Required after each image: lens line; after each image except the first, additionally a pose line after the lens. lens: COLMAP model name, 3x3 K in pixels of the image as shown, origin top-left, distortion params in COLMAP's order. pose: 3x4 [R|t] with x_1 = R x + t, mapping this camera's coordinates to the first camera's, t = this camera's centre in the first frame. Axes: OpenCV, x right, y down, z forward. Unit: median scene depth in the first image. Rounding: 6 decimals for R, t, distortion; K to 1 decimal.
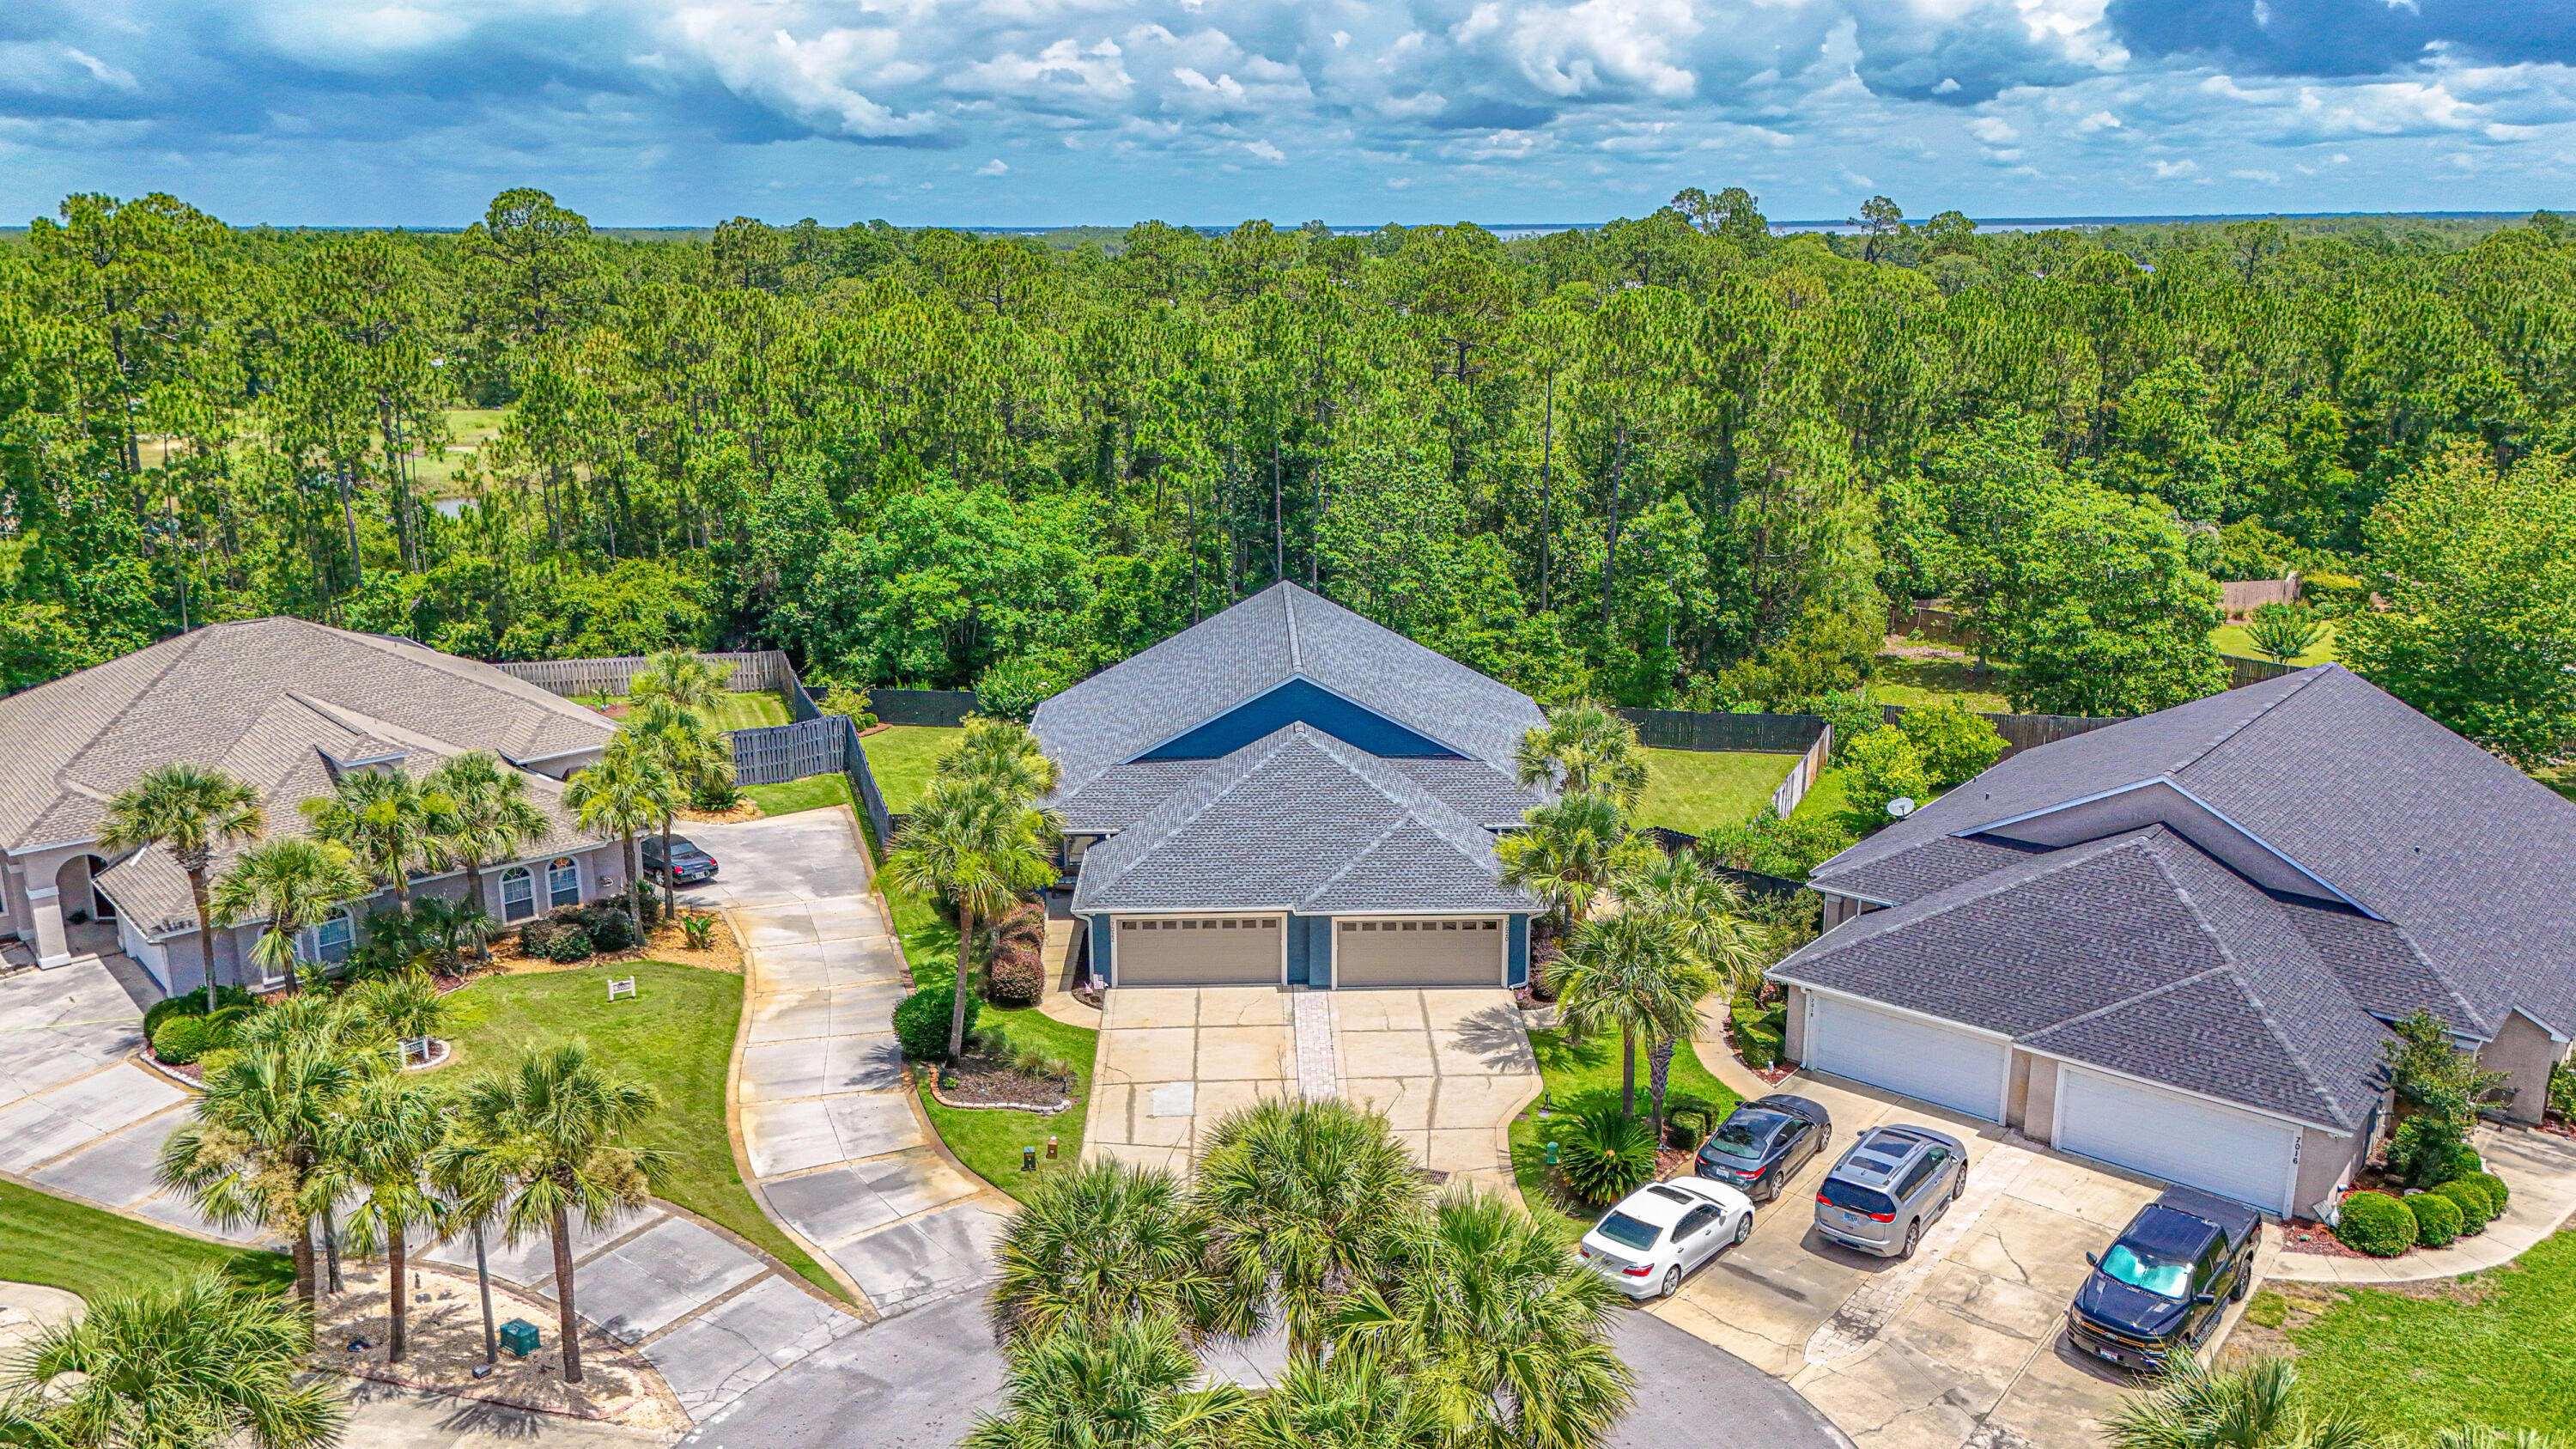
lens RADIAL K [[1895.2, 0, 1291.2], [0, 1895.2, 715.0], [0, 0, 1]] dist [0.078083, -0.077035]
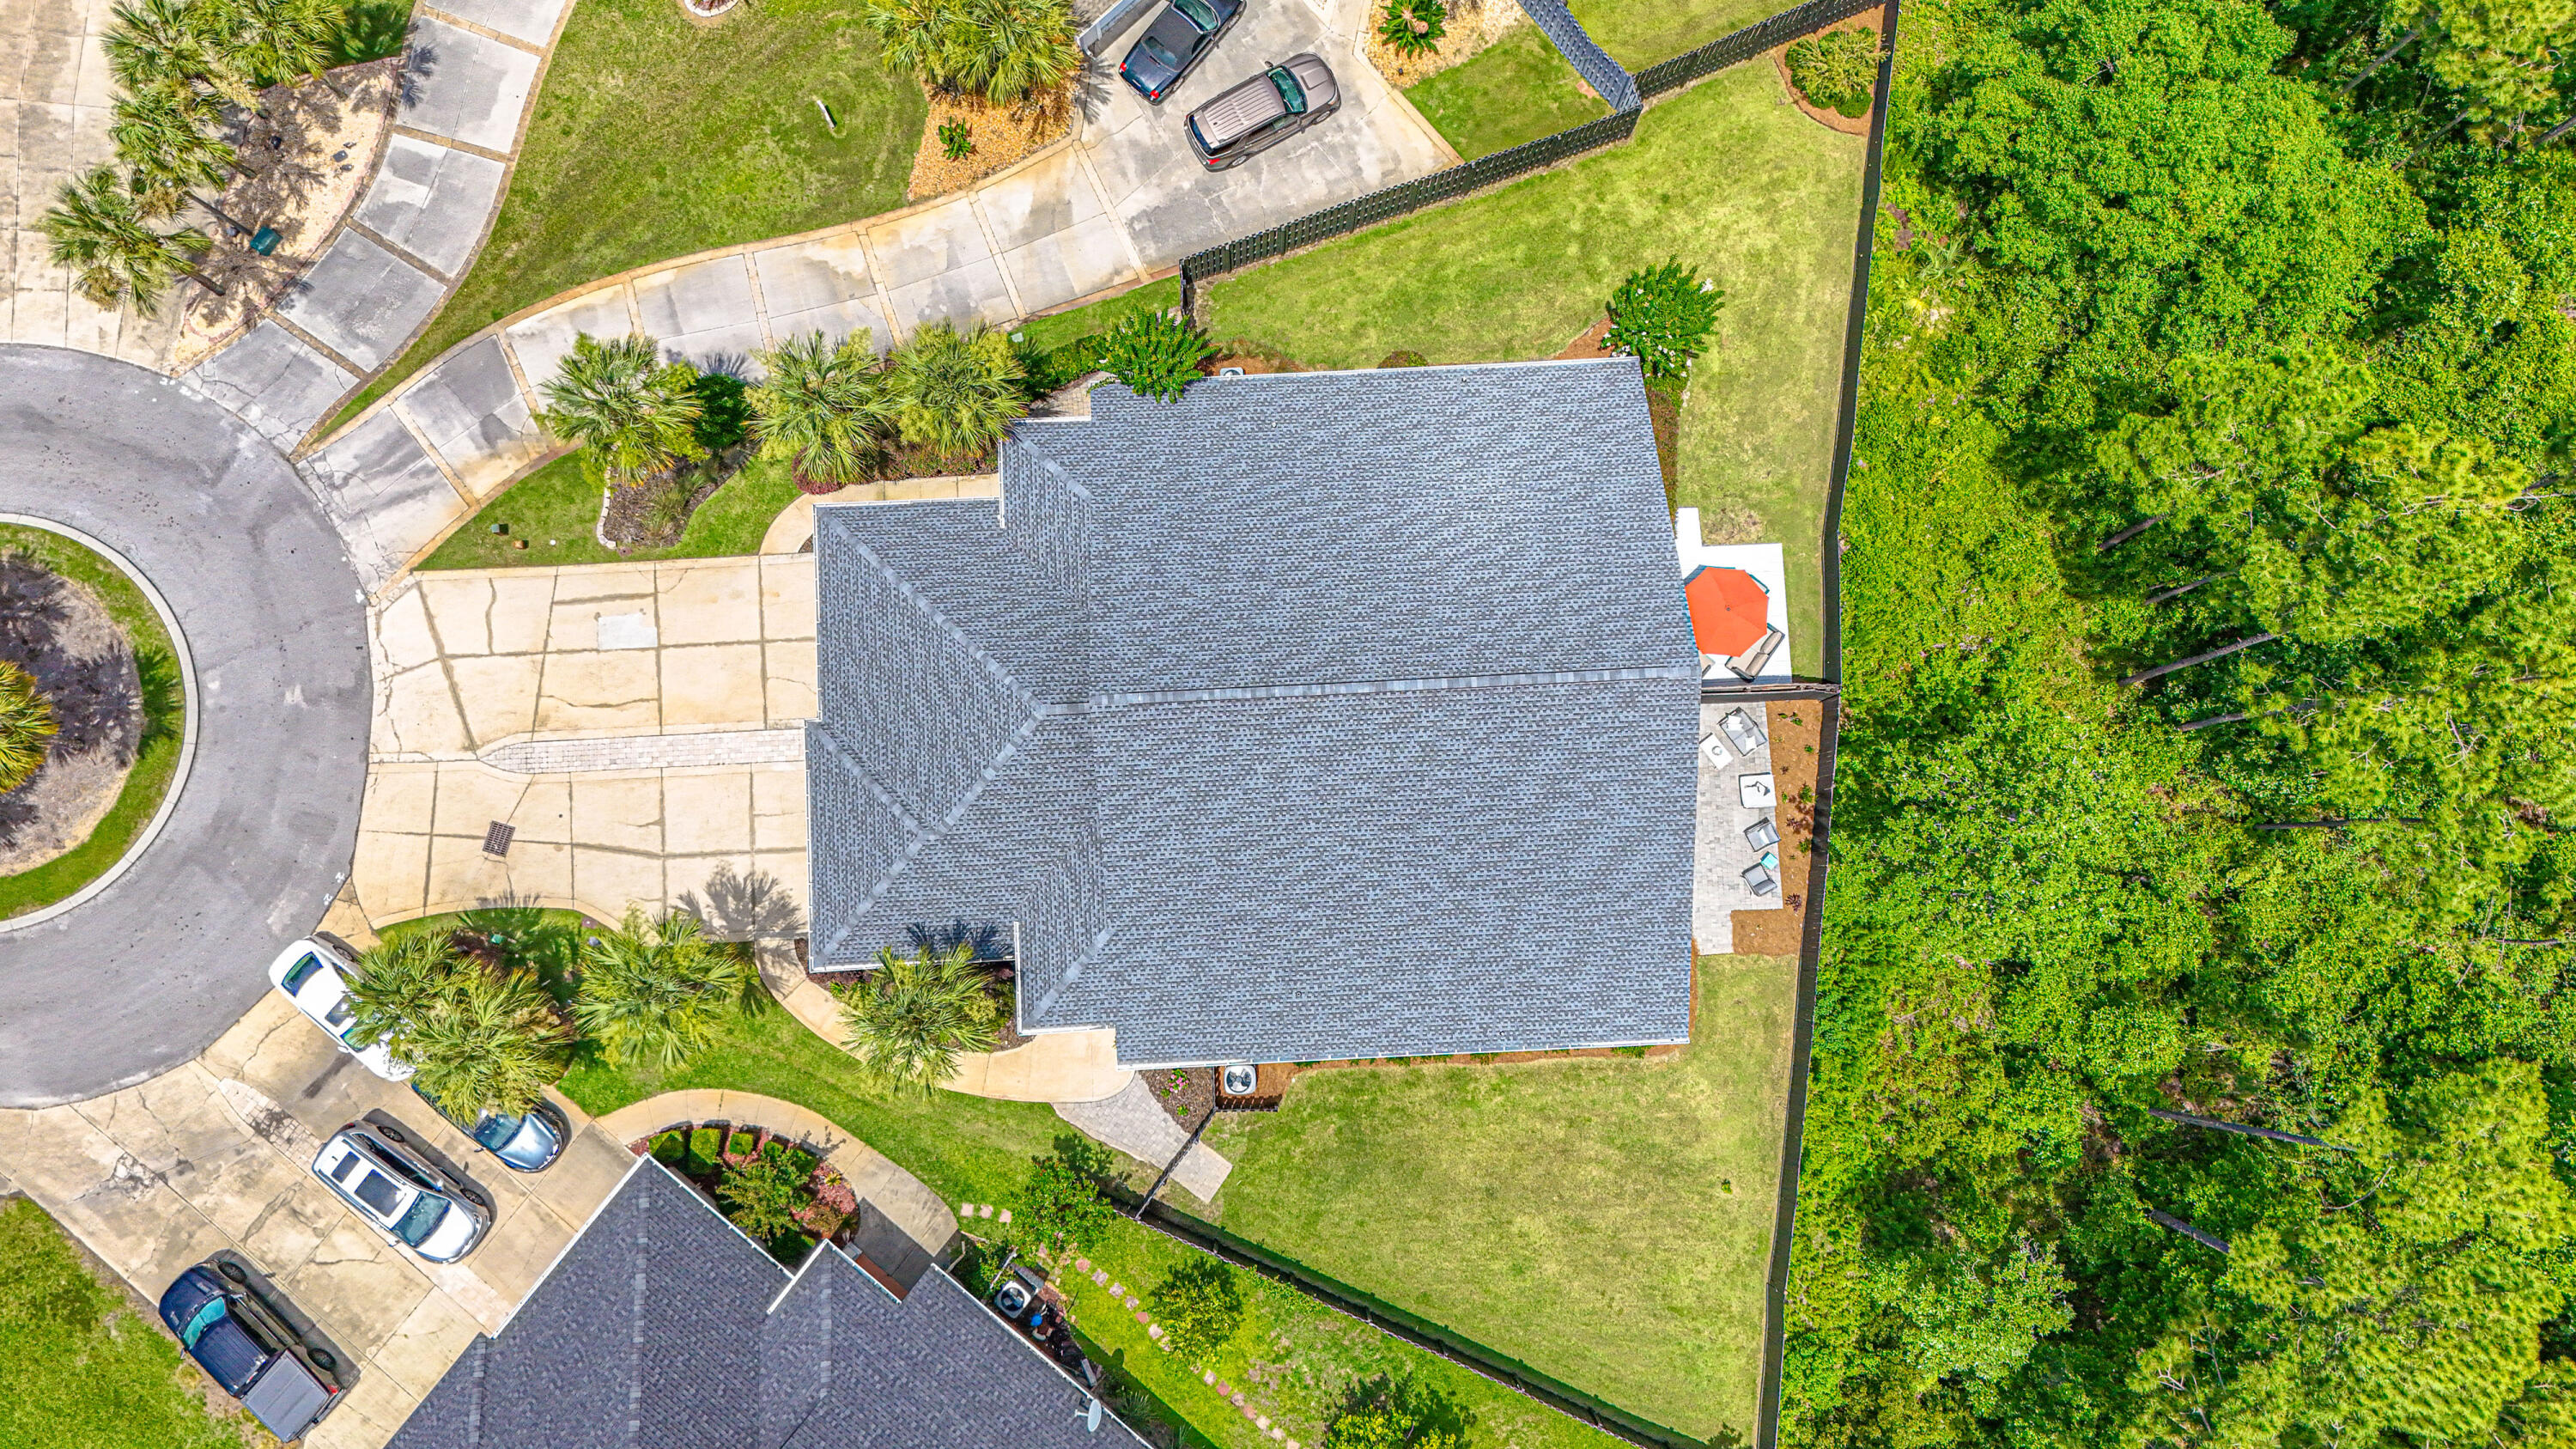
lens RADIAL K [[1895.2, 0, 1290.9], [0, 1895.2, 726.7], [0, 0, 1]] dist [0.078083, -0.077035]
pose [[0.022325, 0.995713, -0.089759, 0.093676], [-0.277213, 0.092426, 0.956353, -0.865631], [0.960549, 0.003532, 0.278088, 0.875445]]
